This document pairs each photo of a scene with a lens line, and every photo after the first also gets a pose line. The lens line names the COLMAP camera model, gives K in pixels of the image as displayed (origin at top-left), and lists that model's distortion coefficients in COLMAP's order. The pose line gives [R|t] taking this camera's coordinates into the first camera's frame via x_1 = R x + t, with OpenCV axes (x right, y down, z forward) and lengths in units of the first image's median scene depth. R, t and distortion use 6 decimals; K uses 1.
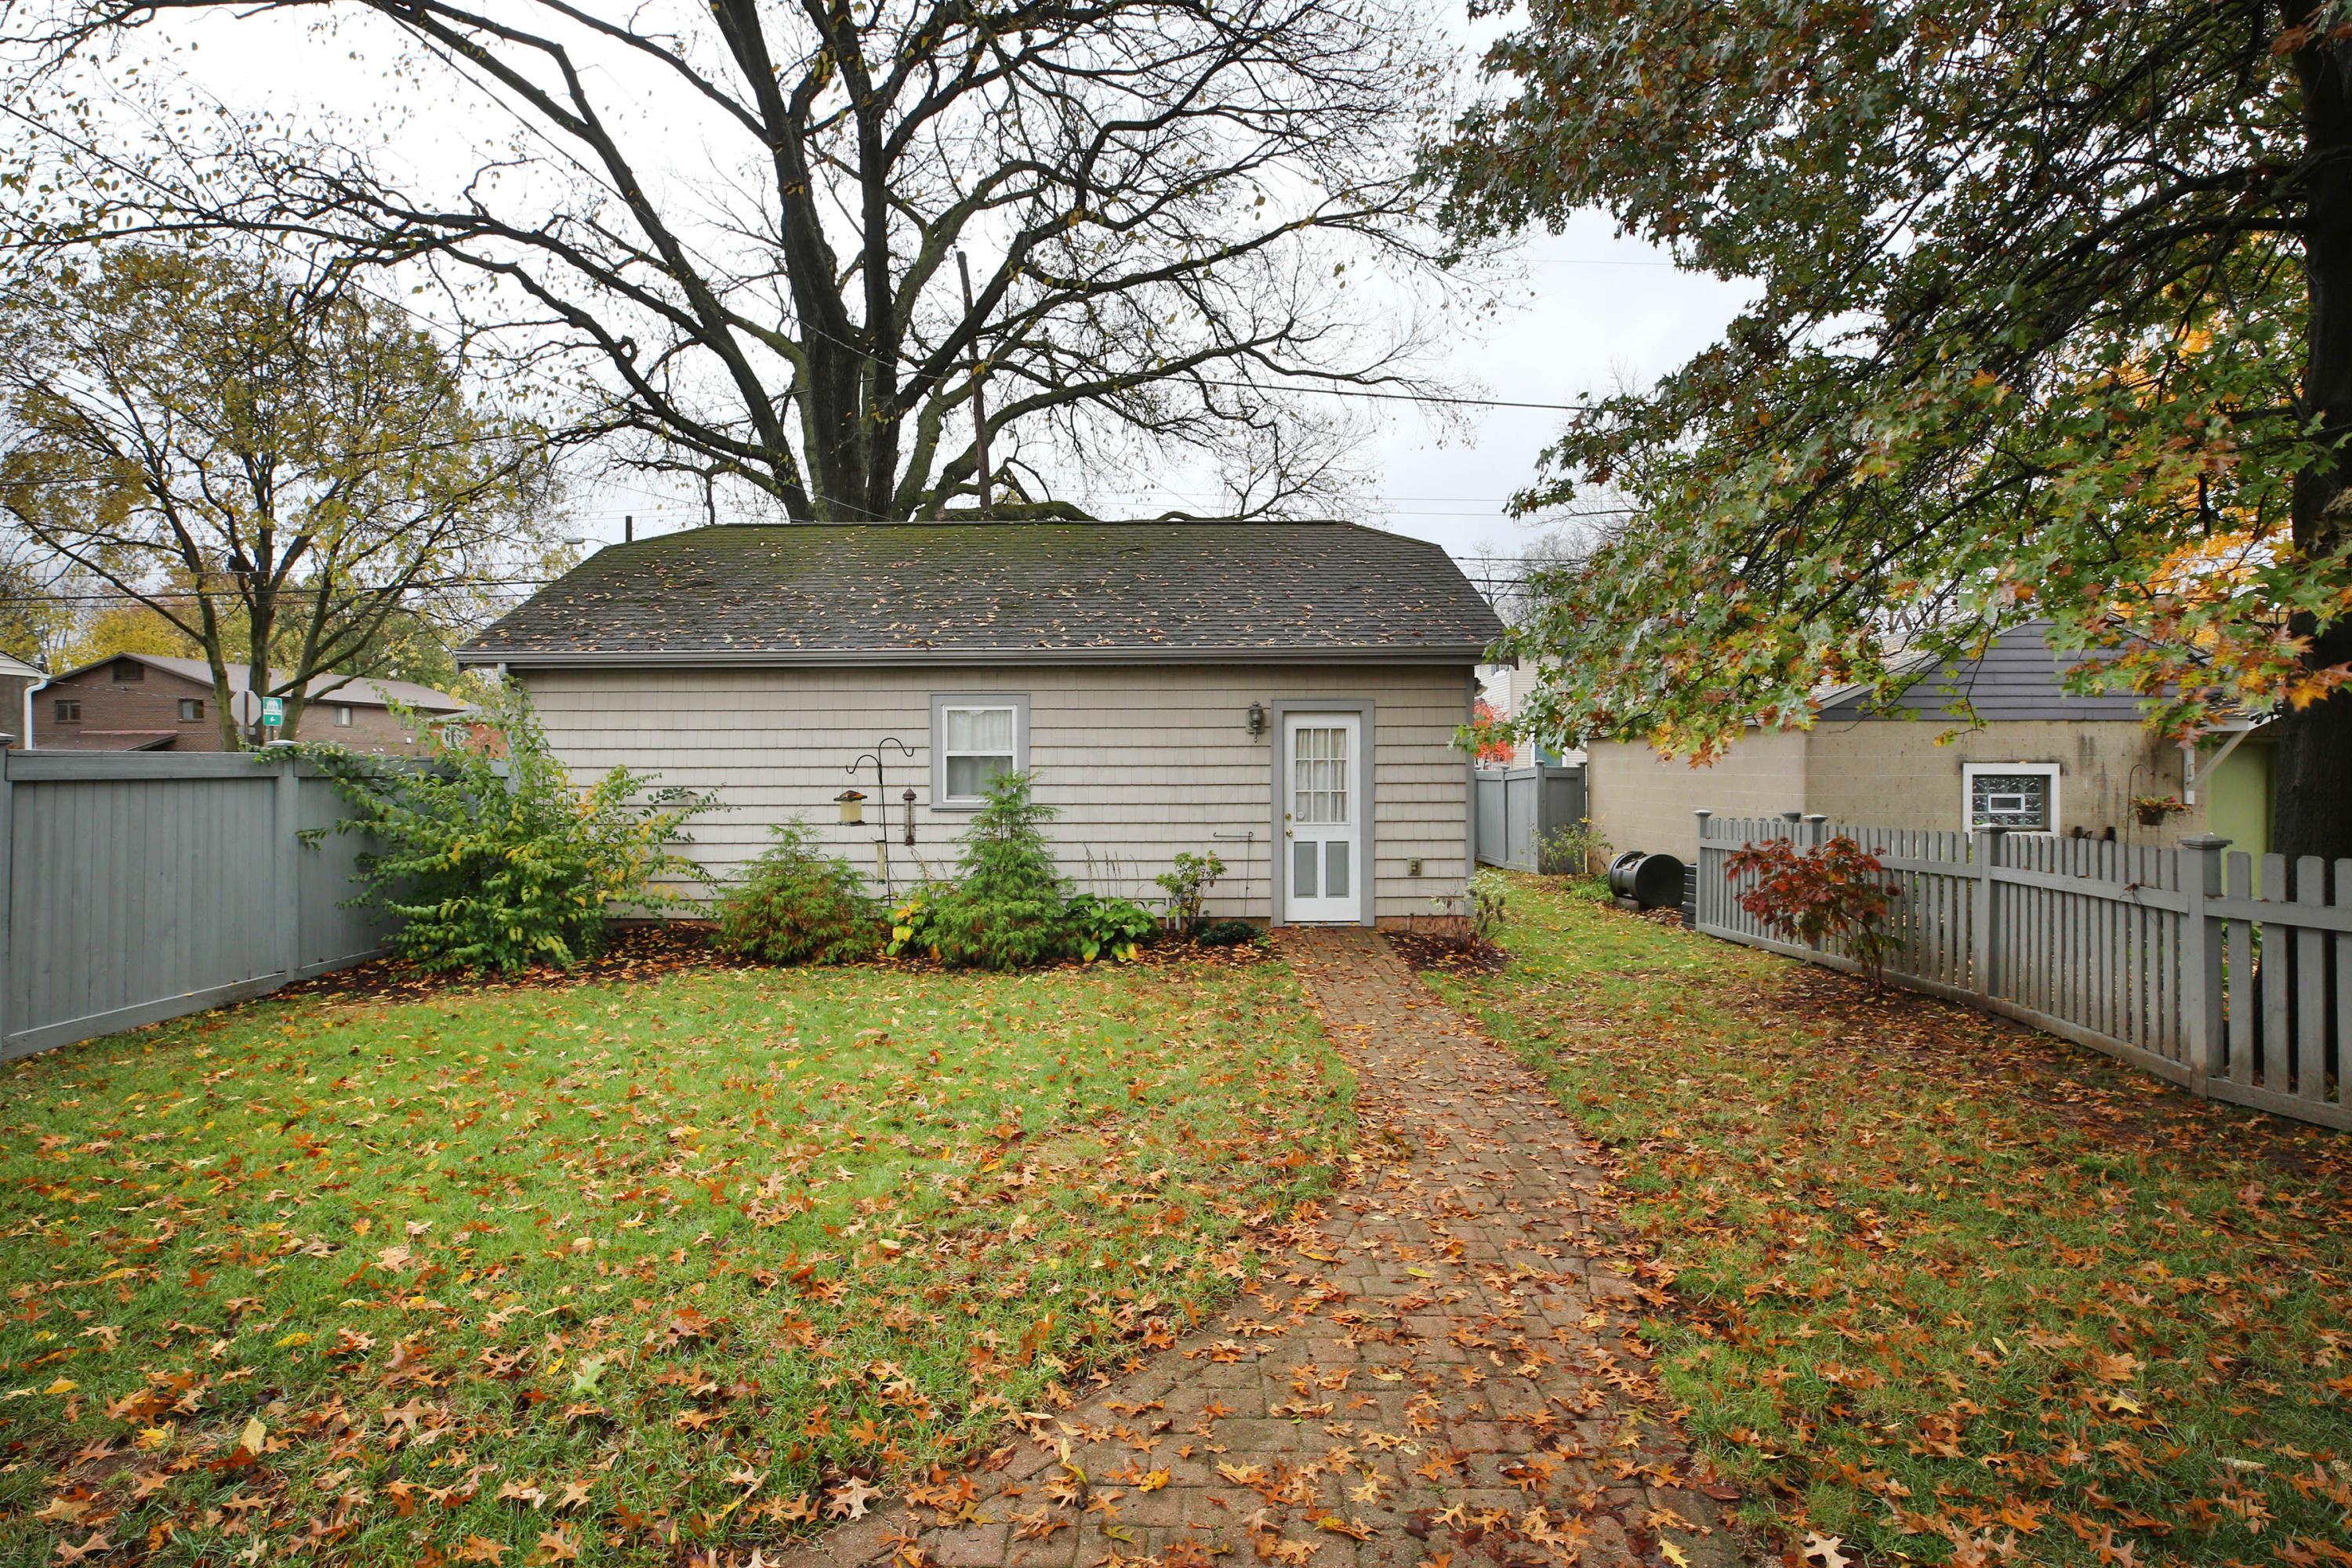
lens RADIAL K [[1160.0, 0, 1178.3], [0, 1160.0, 762.7], [0, 0, 1]] dist [-0.020021, 0.000637]
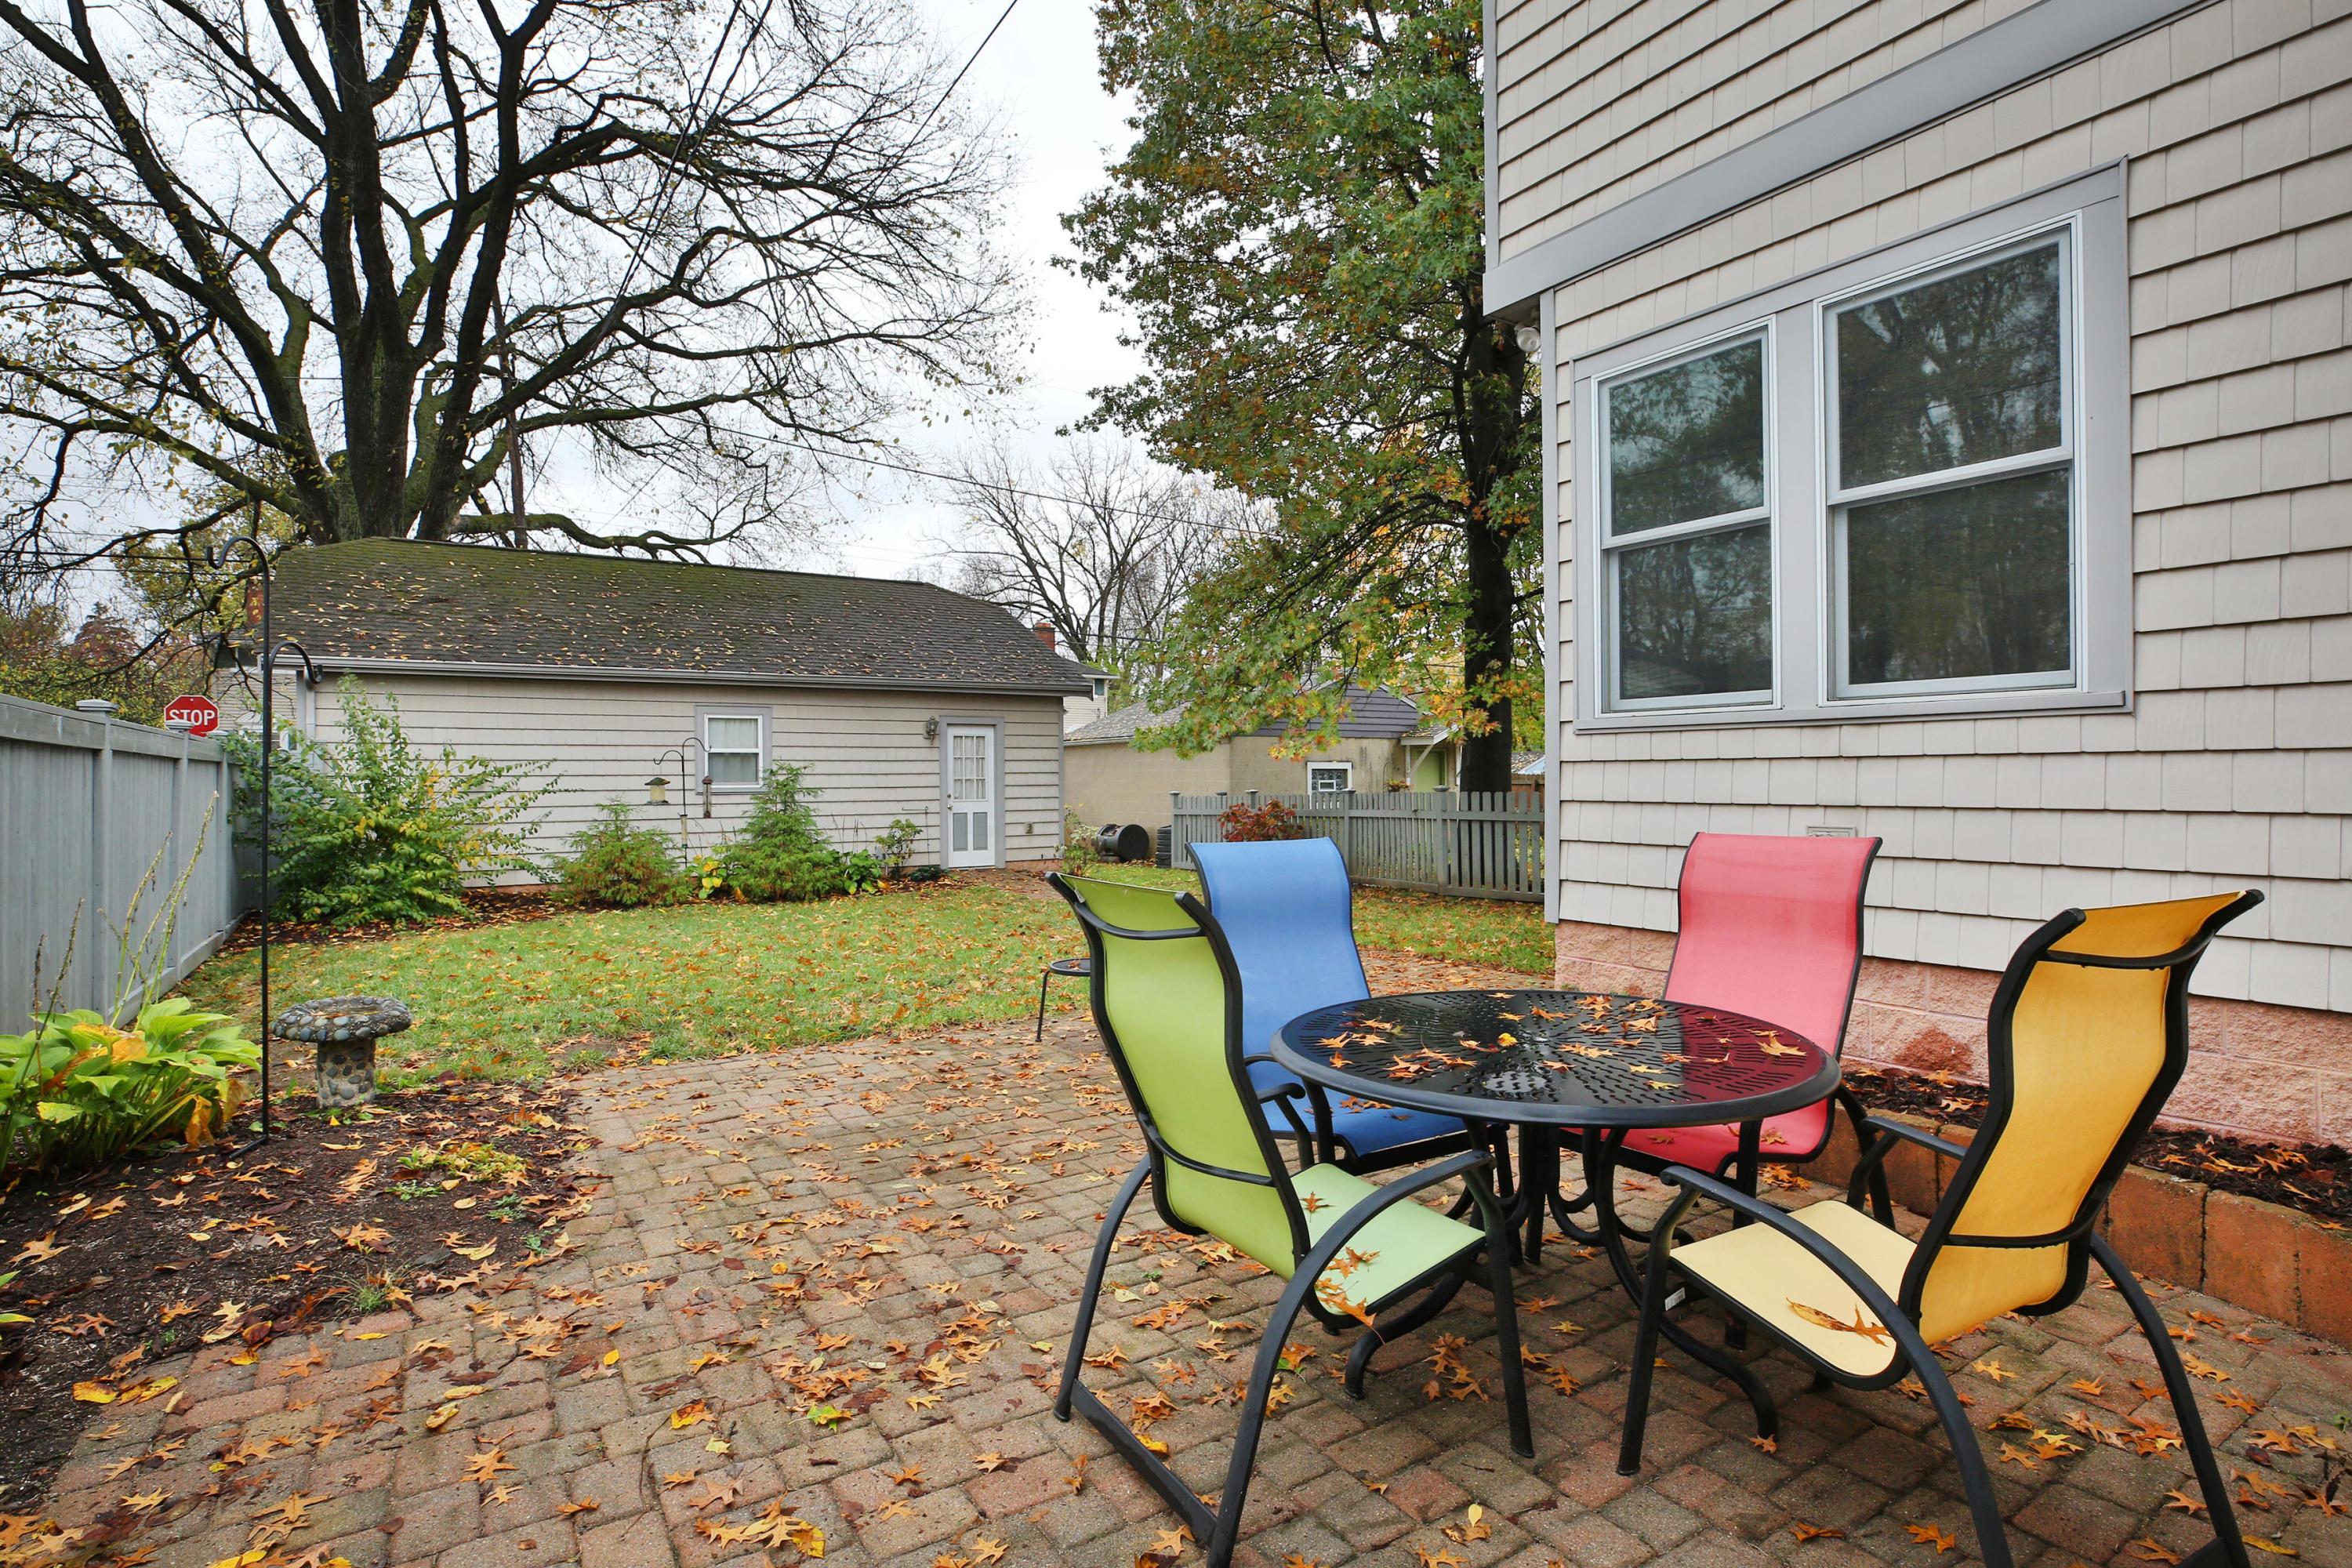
lens RADIAL K [[1159.9, 0, 1169.2], [0, 1159.9, 777.2], [0, 0, 1]] dist [-0.018553, 0.003589]
pose [[0.847840, -0.004564, 0.530233, -0.449361], [0.004091, 0.999989, 0.002065, 0.021156], [-0.530237, 0.000418, 0.847849, -0.389110]]
